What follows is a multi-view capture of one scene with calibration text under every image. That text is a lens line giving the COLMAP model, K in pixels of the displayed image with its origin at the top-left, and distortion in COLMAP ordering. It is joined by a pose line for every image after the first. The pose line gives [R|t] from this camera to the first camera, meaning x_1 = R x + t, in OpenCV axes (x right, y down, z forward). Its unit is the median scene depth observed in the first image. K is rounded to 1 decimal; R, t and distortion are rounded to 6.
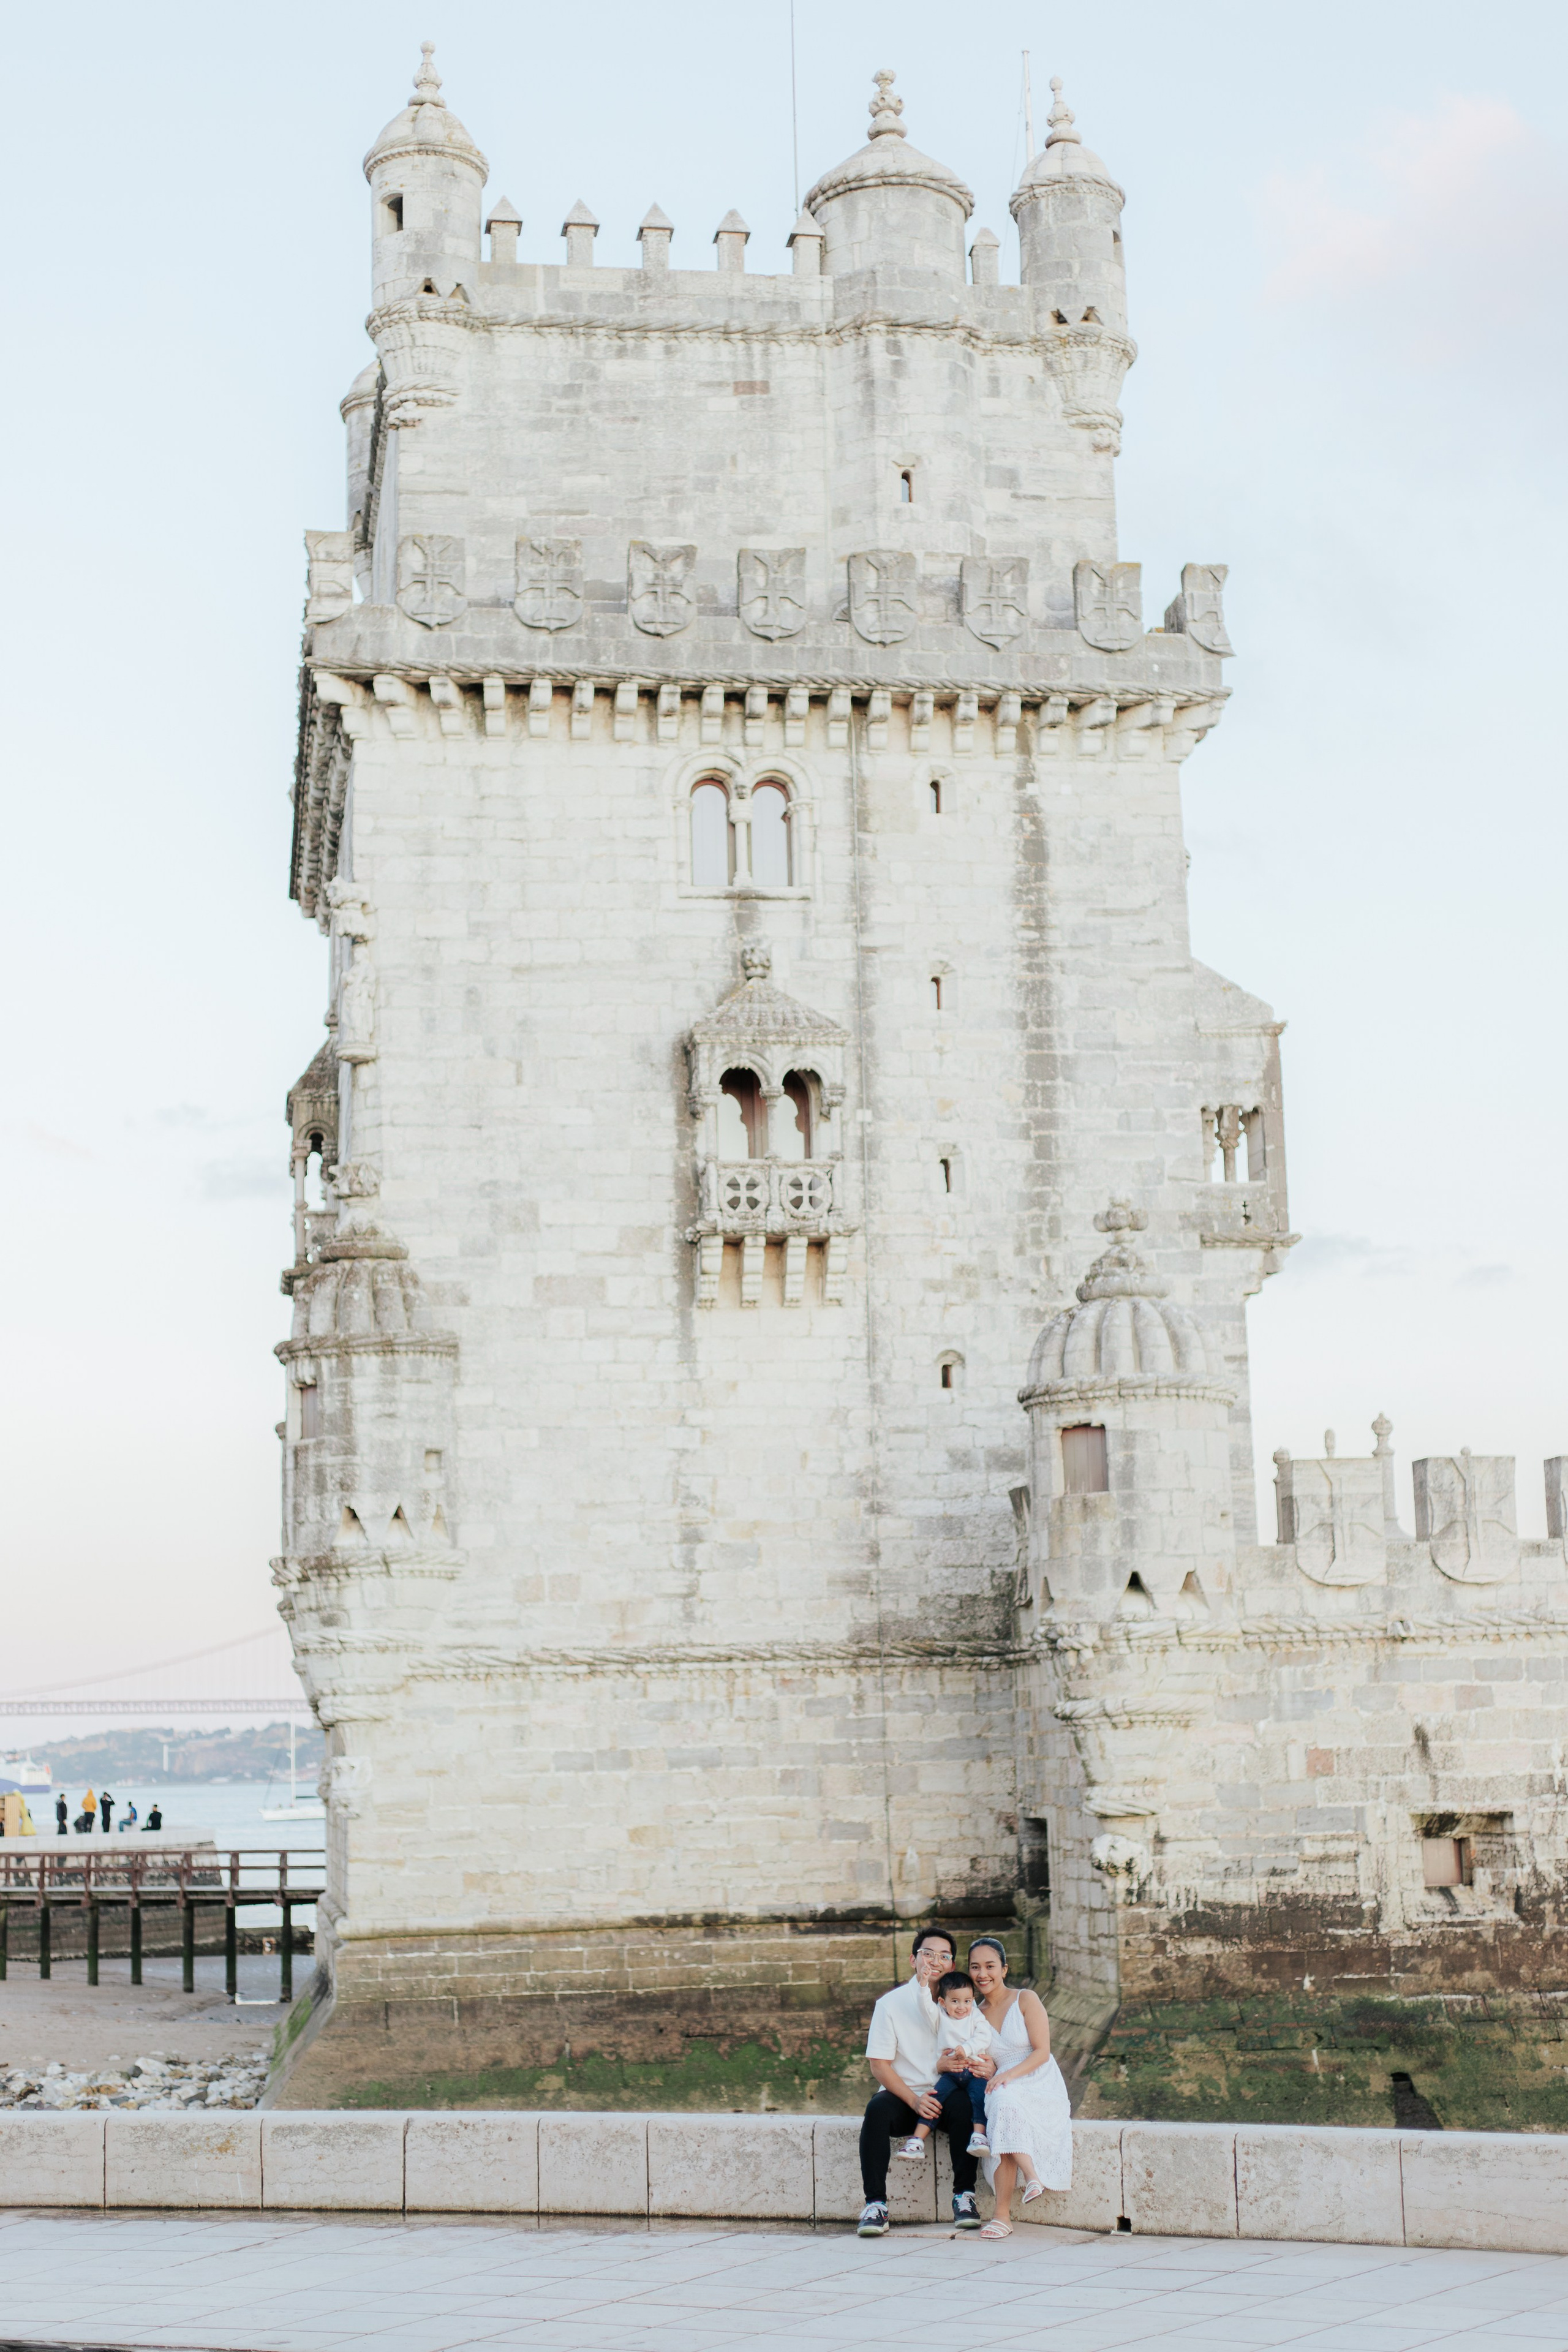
lens RADIAL K [[3448.7, 0, 784.0], [0, 3448.7, 1176.0], [0, 0, 1]] dist [-0.001335, 0.049510]
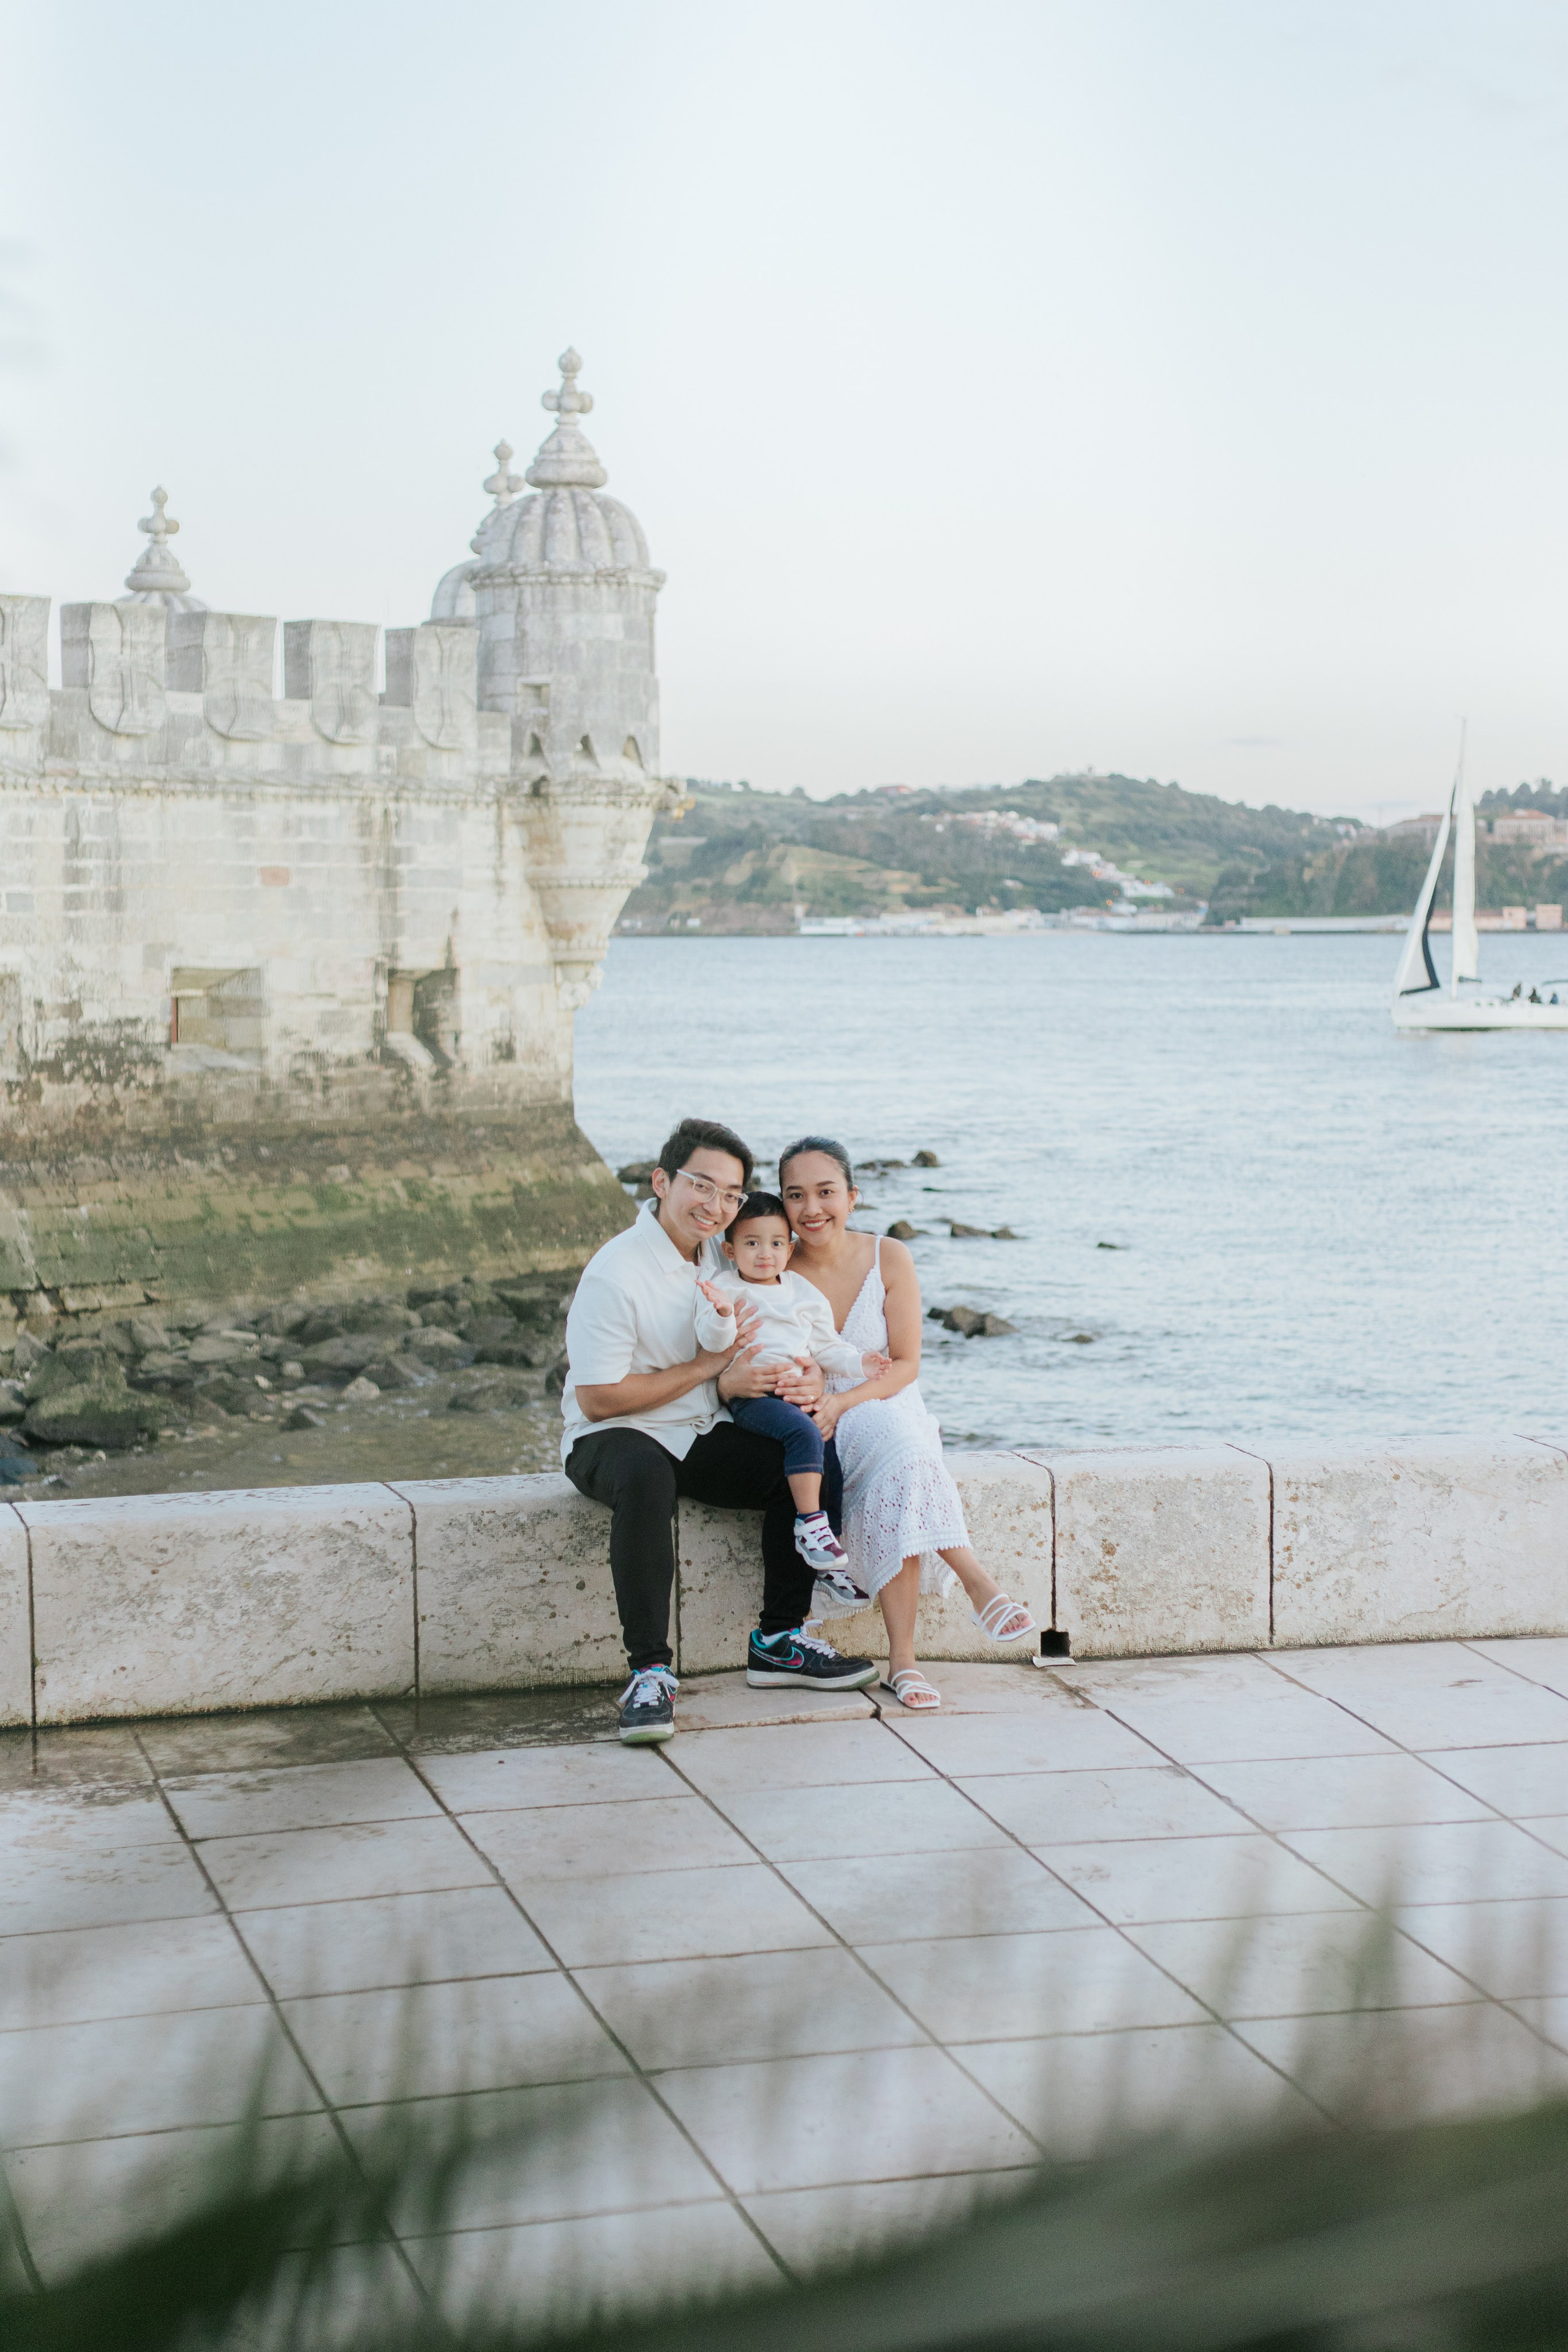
lens RADIAL K [[3355.6, 0, 790.0], [0, 3355.6, 1160.9], [0, 0, 1]] dist [-0.007225, 0.055961]
pose [[0.757512, -0.023985, 0.652380, -0.265005], [-0.125447, 0.975353, 0.181521, 0.141294], [-0.640655, -0.219343, 0.735833, 0.655969]]
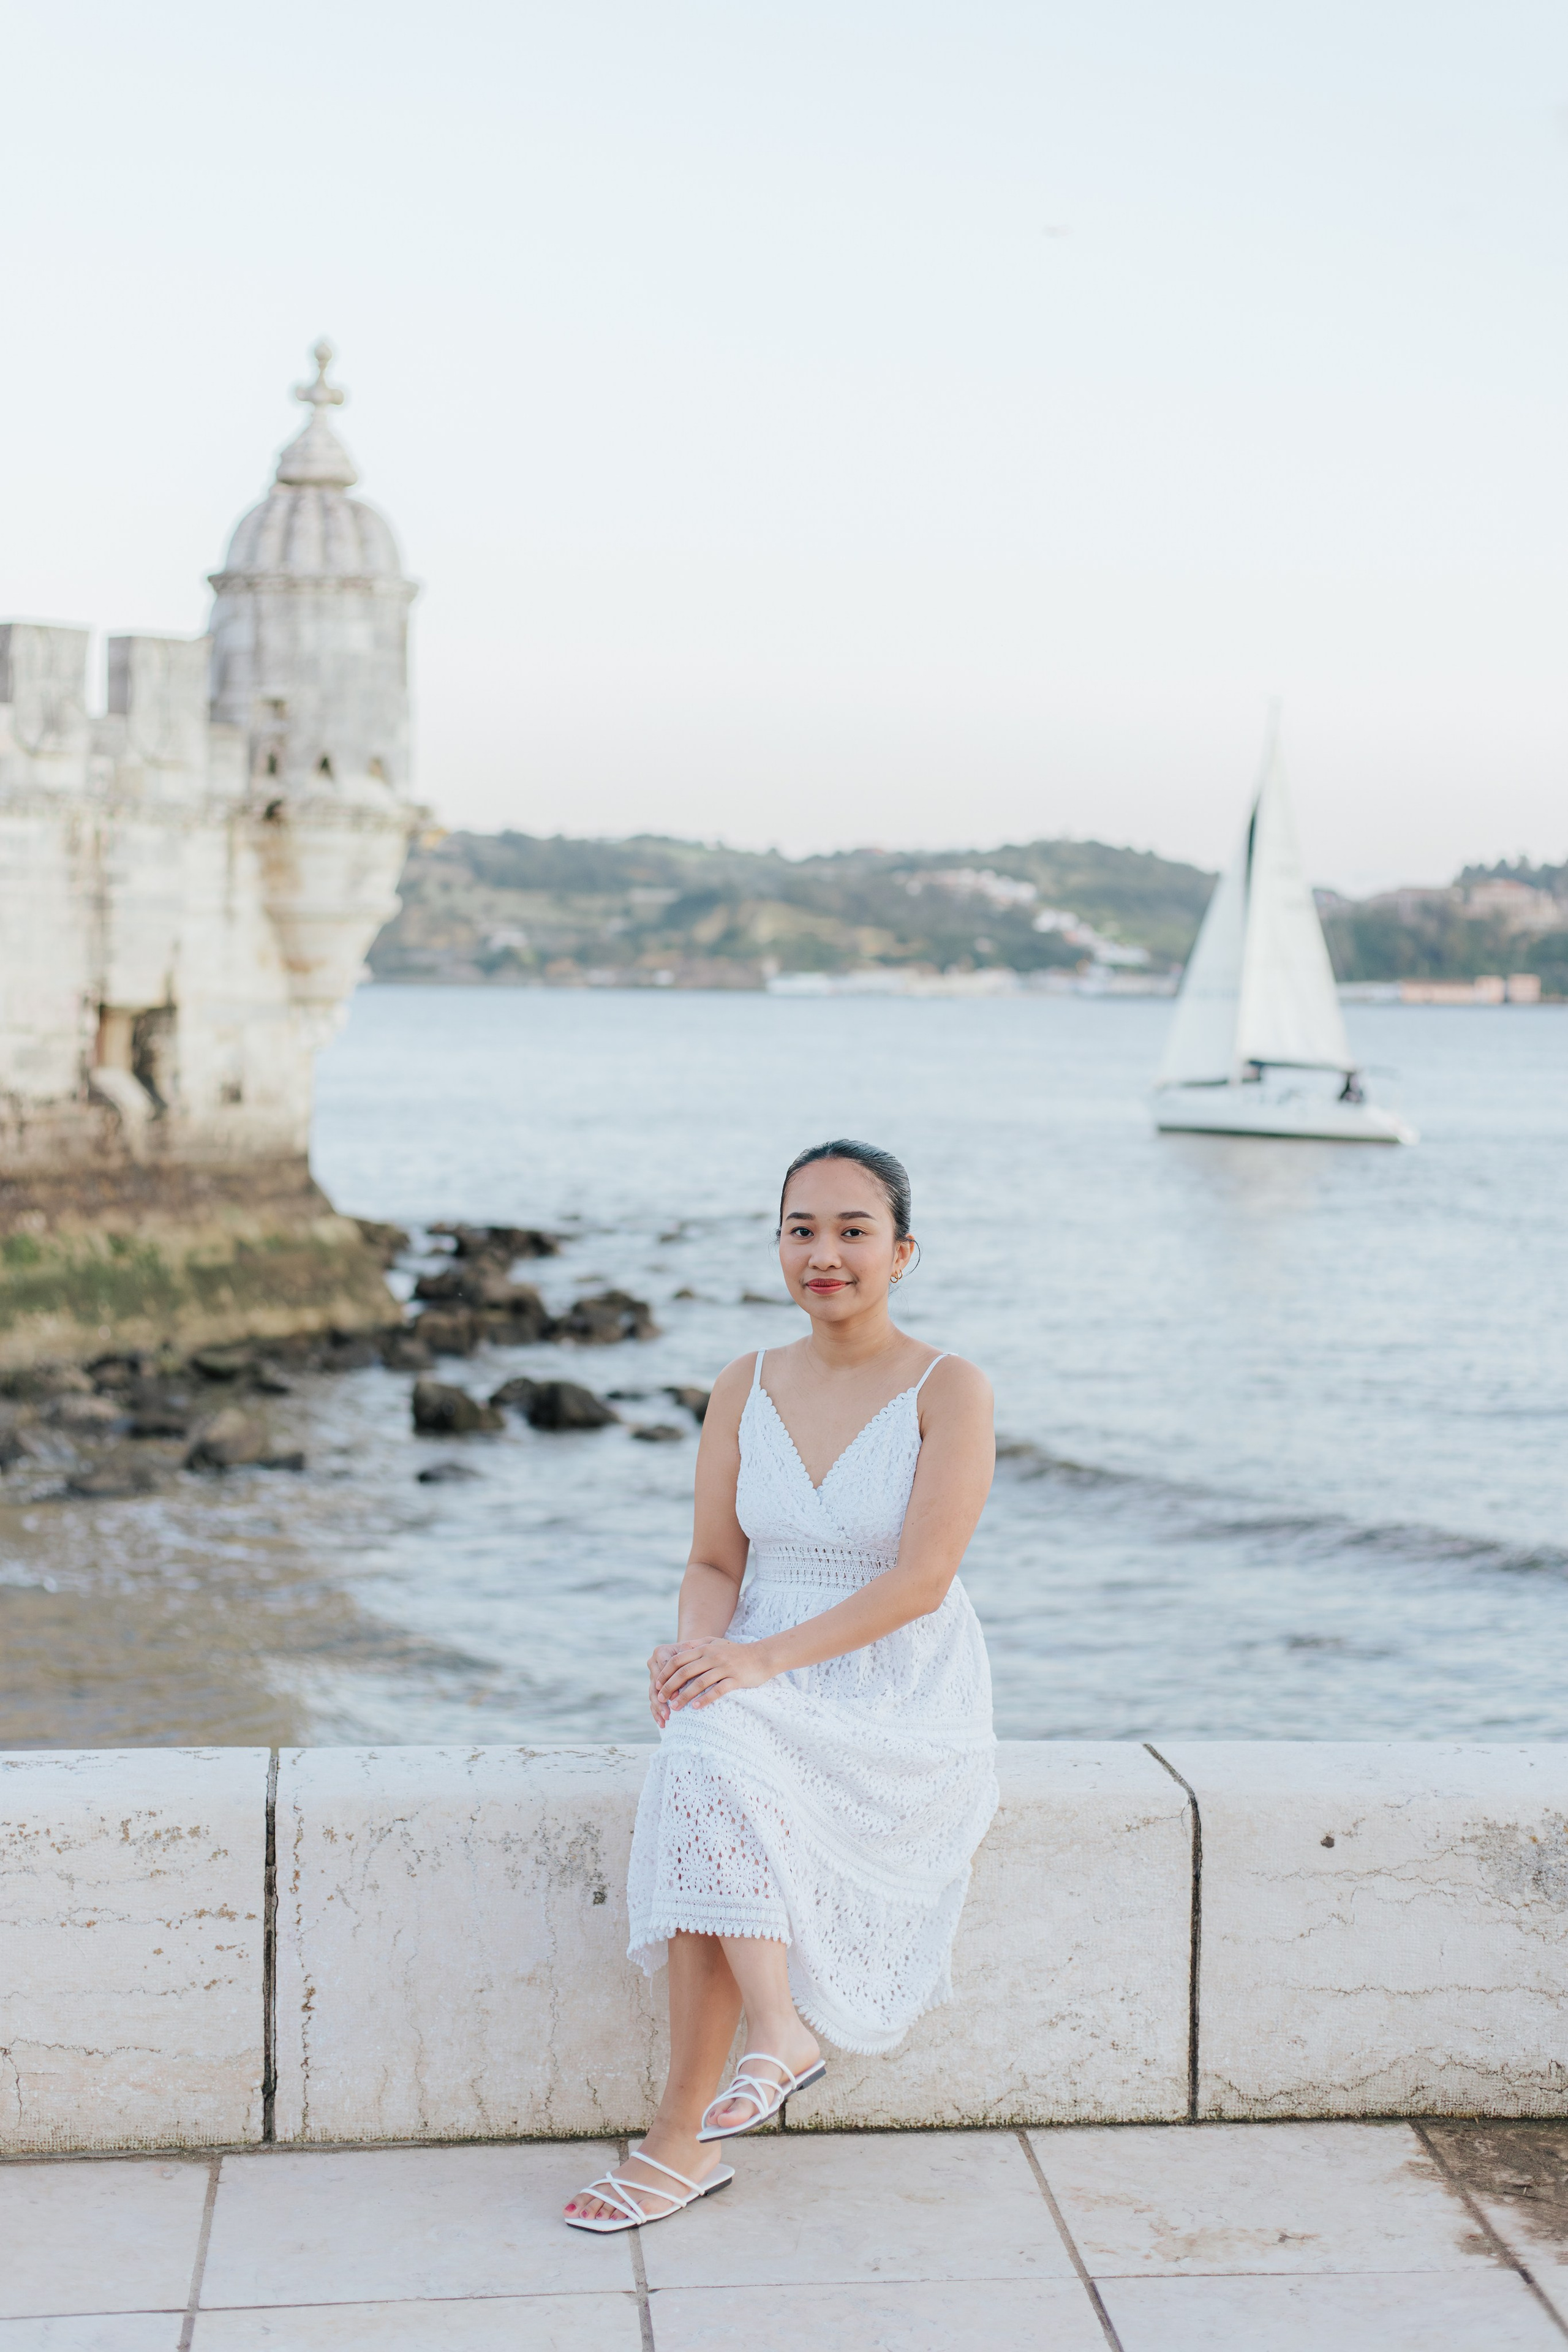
lens RADIAL K [[3323.1, 0, 781.9], [0, 3323.1, 1160.4], [0, 0, 1]] dist [-0.002180, 0.071139]
pose [[0.757643, 0.003055, 0.652662, 0.072842], [-0.145912, 0.975472, 0.164816, 0.158657], [-0.636150, -0.220103, 0.739505, 0.726676]]
